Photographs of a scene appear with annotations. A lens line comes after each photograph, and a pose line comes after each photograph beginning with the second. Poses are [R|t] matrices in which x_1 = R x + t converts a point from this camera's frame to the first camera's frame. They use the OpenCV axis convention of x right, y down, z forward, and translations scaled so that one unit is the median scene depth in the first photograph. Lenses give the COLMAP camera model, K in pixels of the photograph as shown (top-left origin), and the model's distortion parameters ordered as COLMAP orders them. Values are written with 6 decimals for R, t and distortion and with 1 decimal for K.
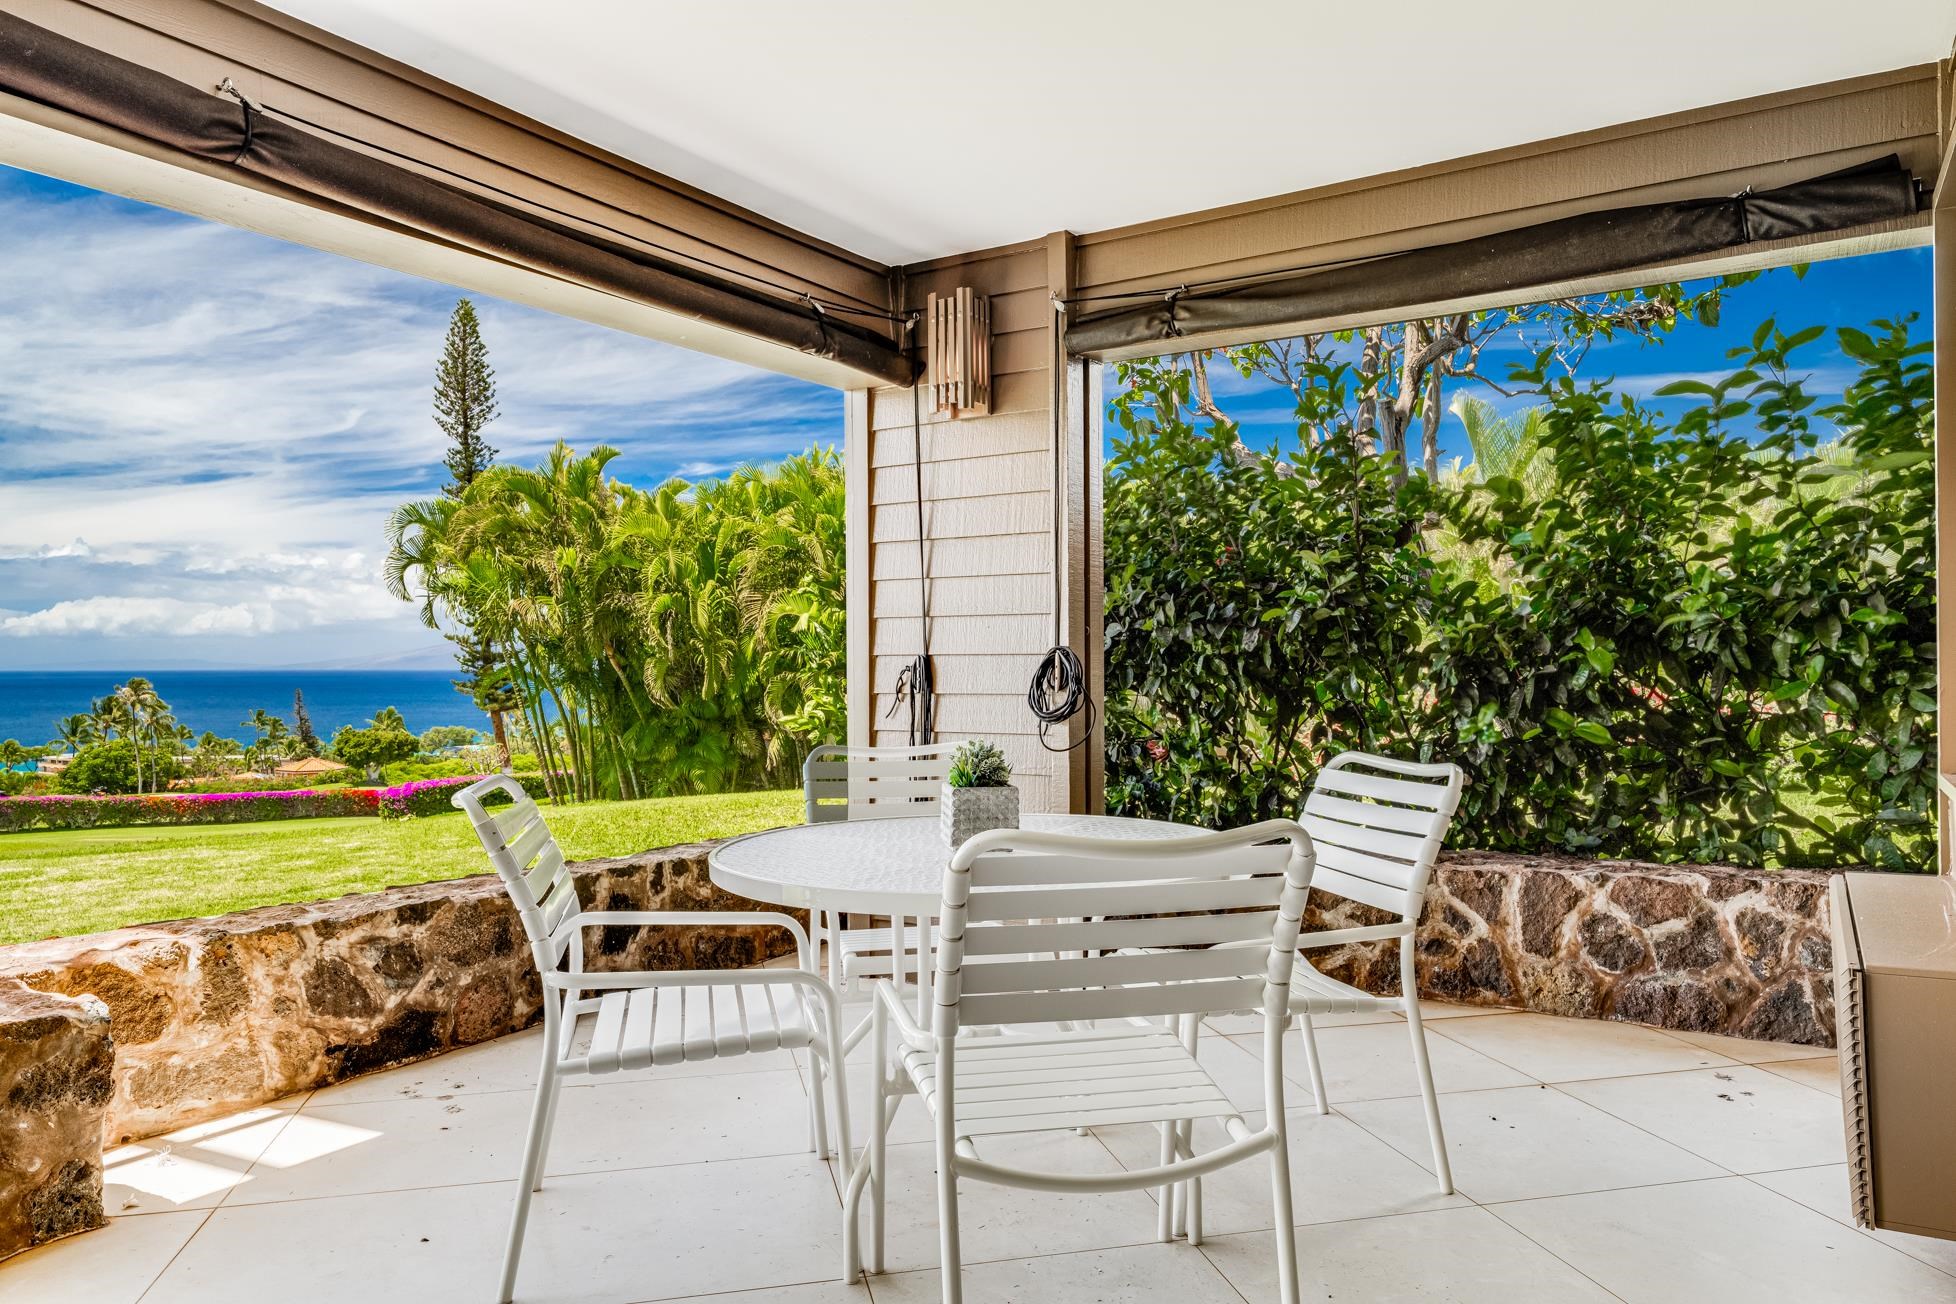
lens RADIAL K [[1307.8, 0, 976.6], [0, 1307.8, 658.5], [0, 0, 1]] dist [0.002745, -0.002544]
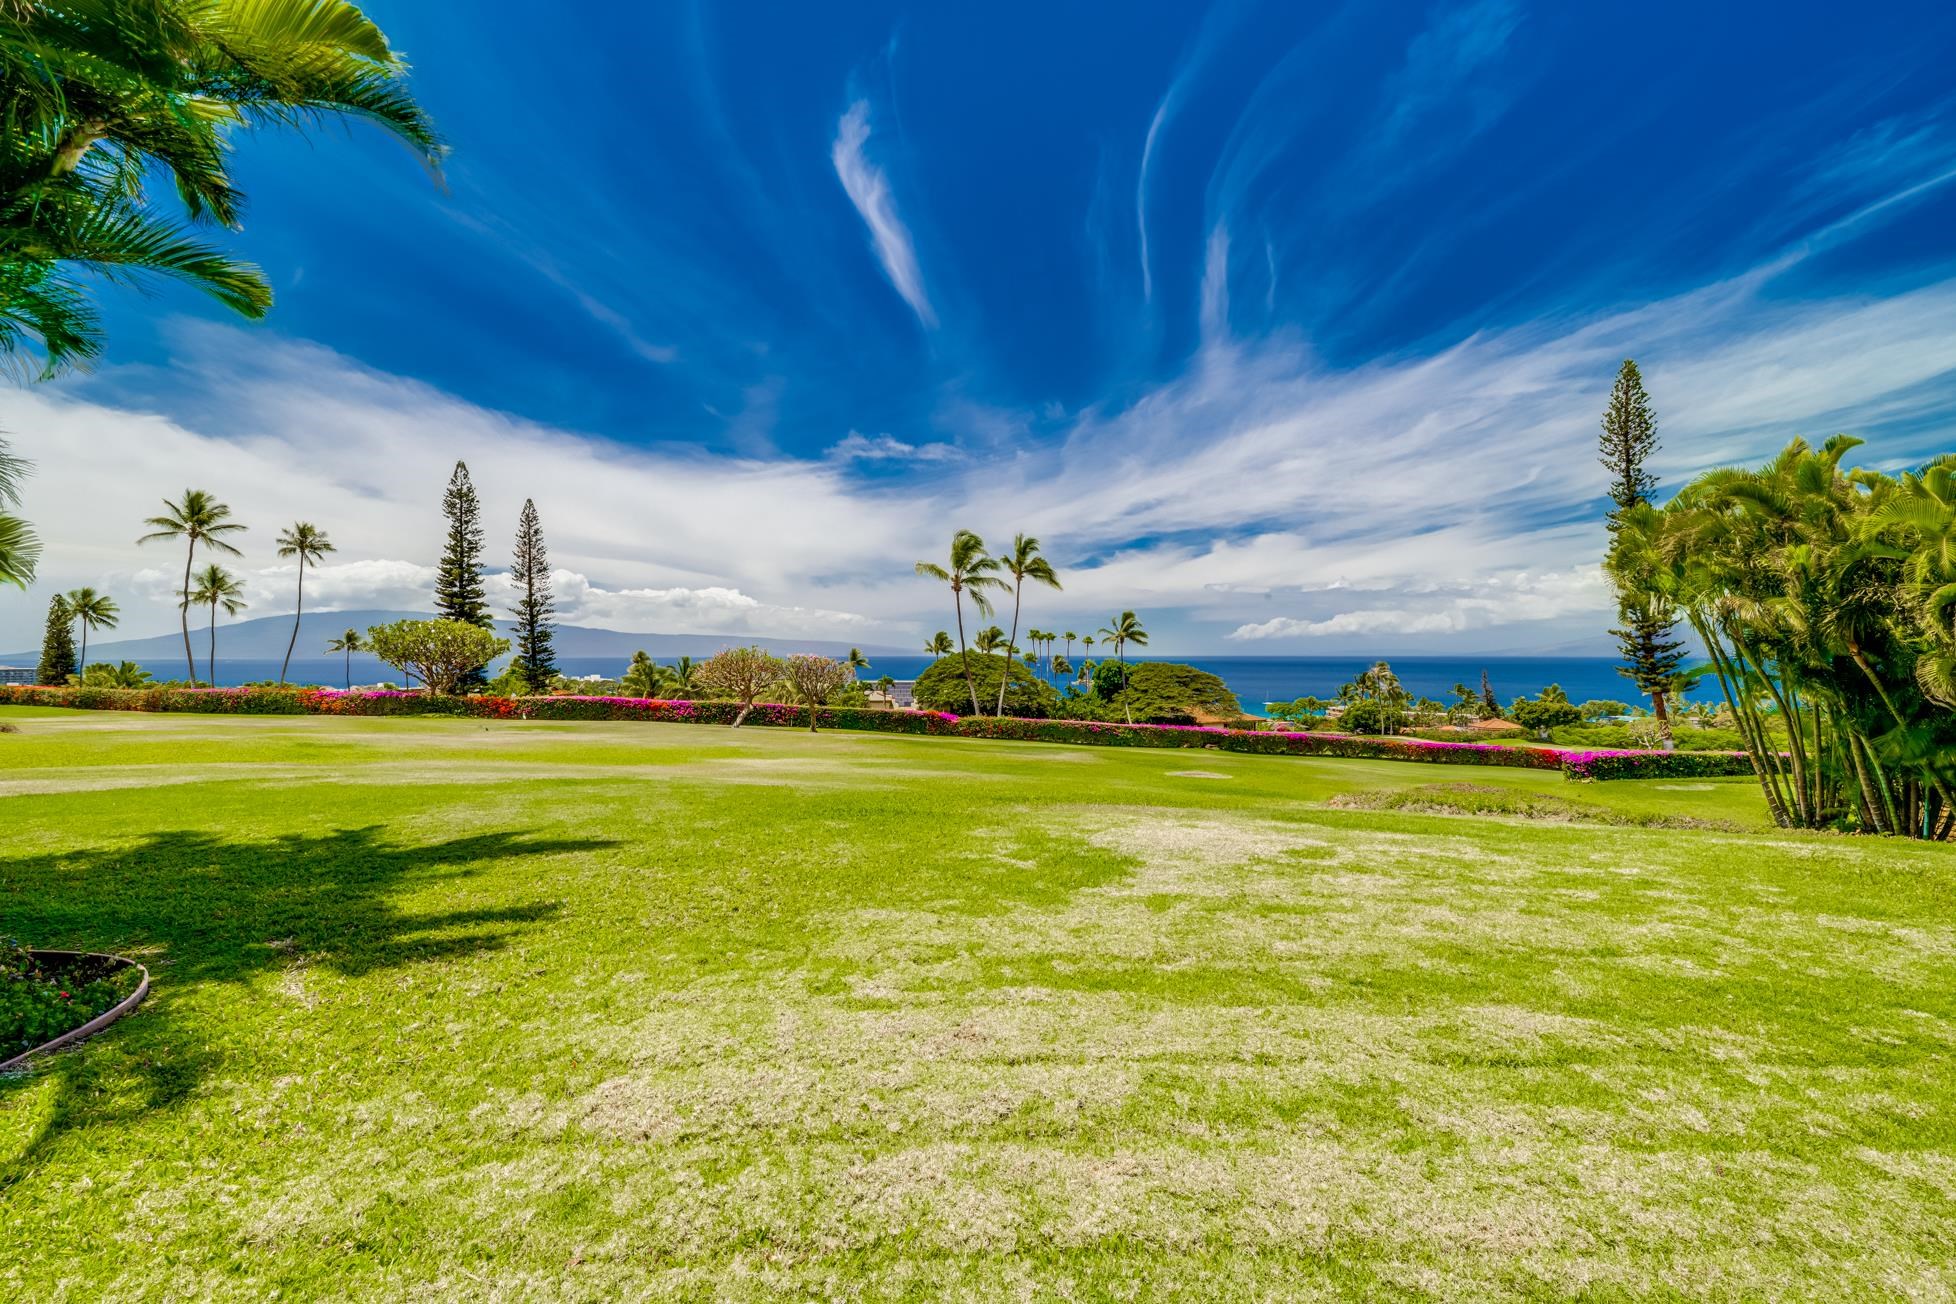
lens RADIAL K [[856.0, 0, 978.0], [0, 856.0, 652.0], [0, 0, 1]] dist [0.001455, 0.000253]
pose [[0.533778, 0.000681, -0.845624, -0.381328], [0.003802, 0.999988, 0.003206, -0.030109], [0.845616, -0.004926, 0.533769, 0.519826]]
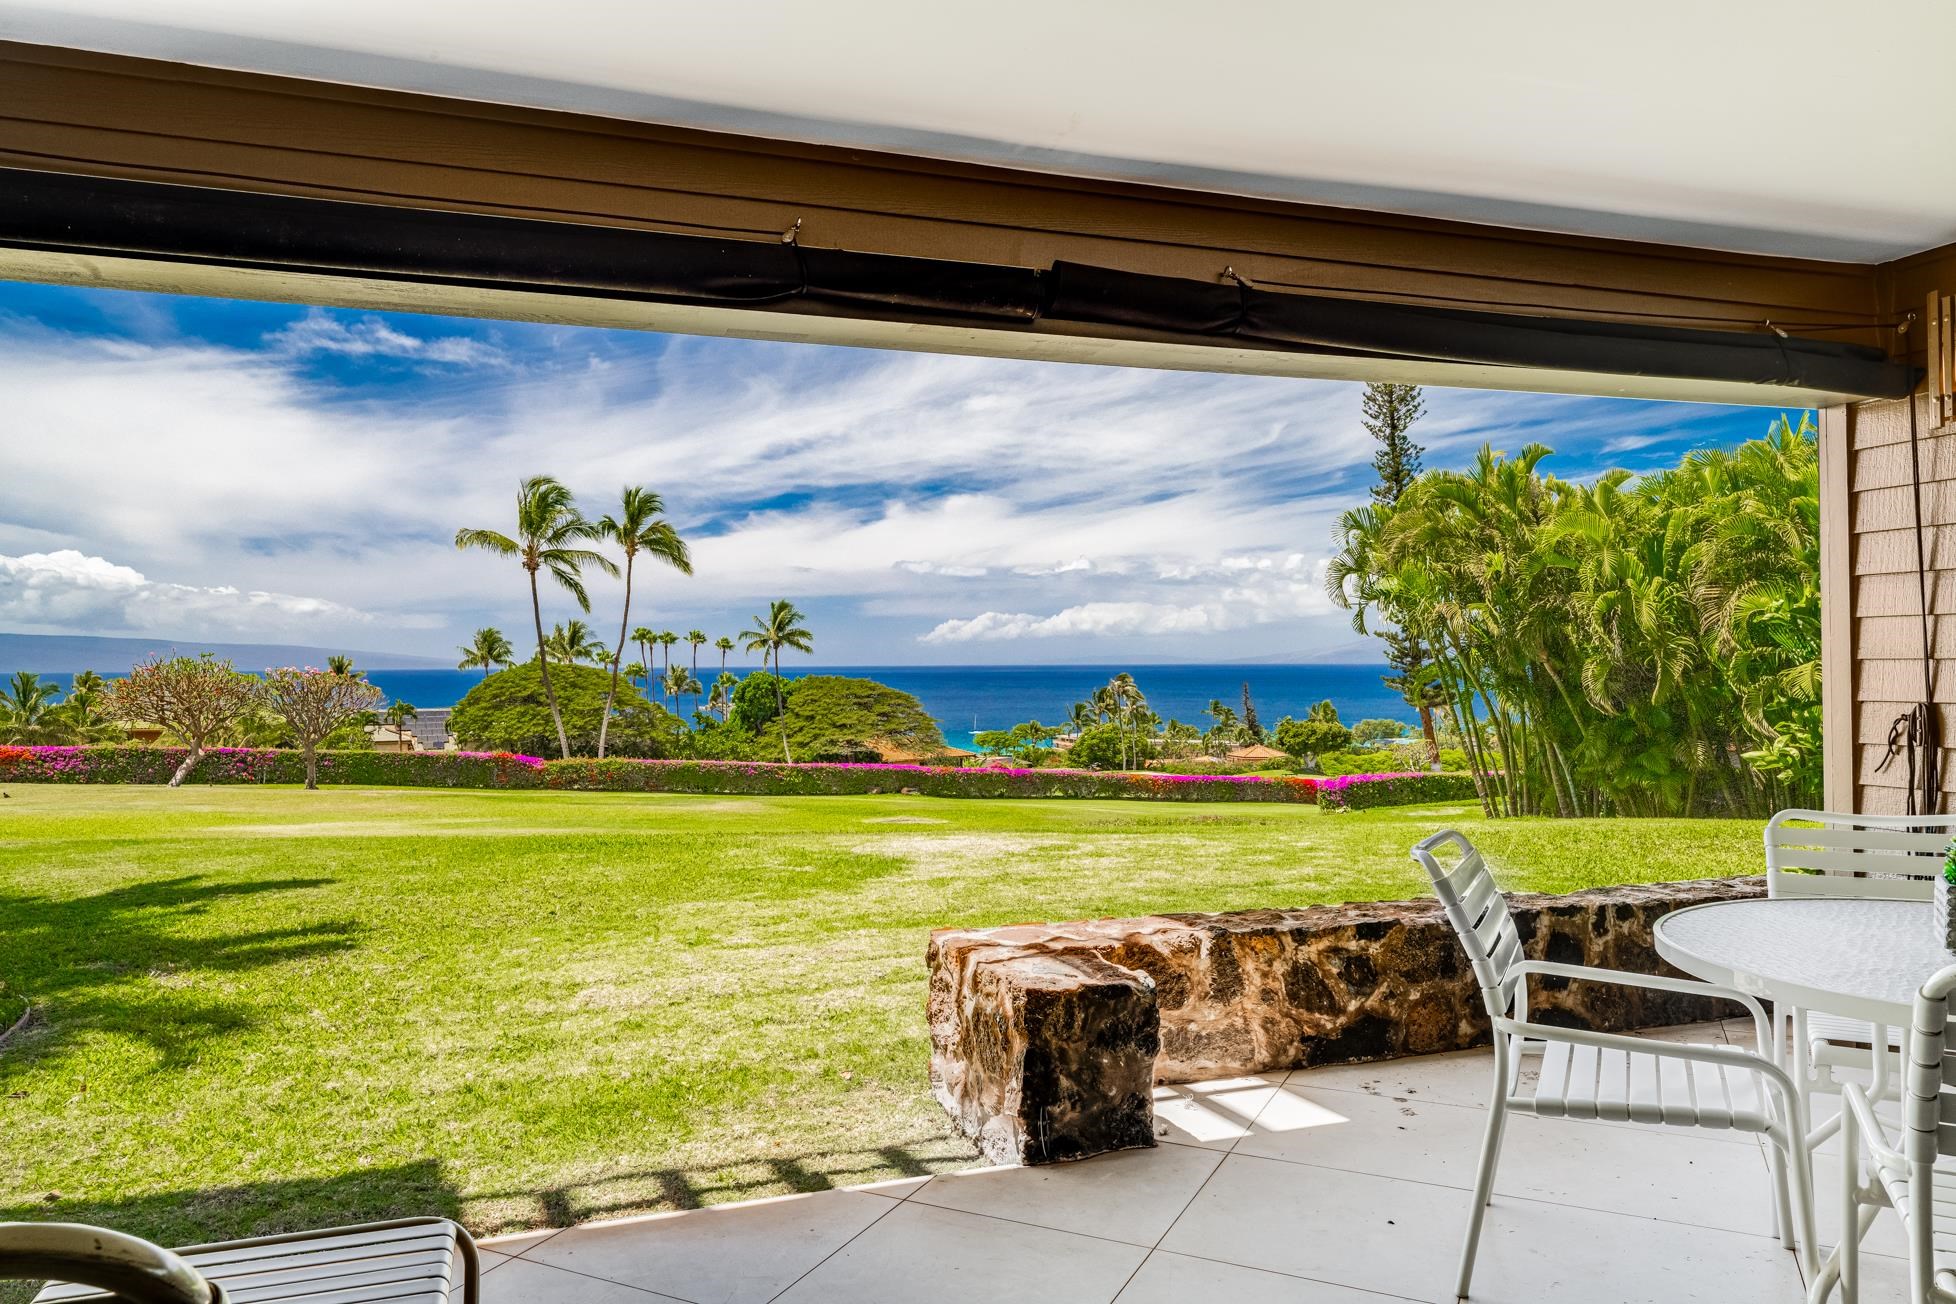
lens RADIAL K [[1312.2, 0, 956.4], [0, 1312.2, 649.4], [0, 0, 1]] dist [-0.001448, 0.000042]
pose [[0.768823, -0.008453, -0.639406, 0.021544], [0.007998, 0.999962, -0.003603, -0.039785], [0.639412, -0.002344, 0.768861, -0.088767]]
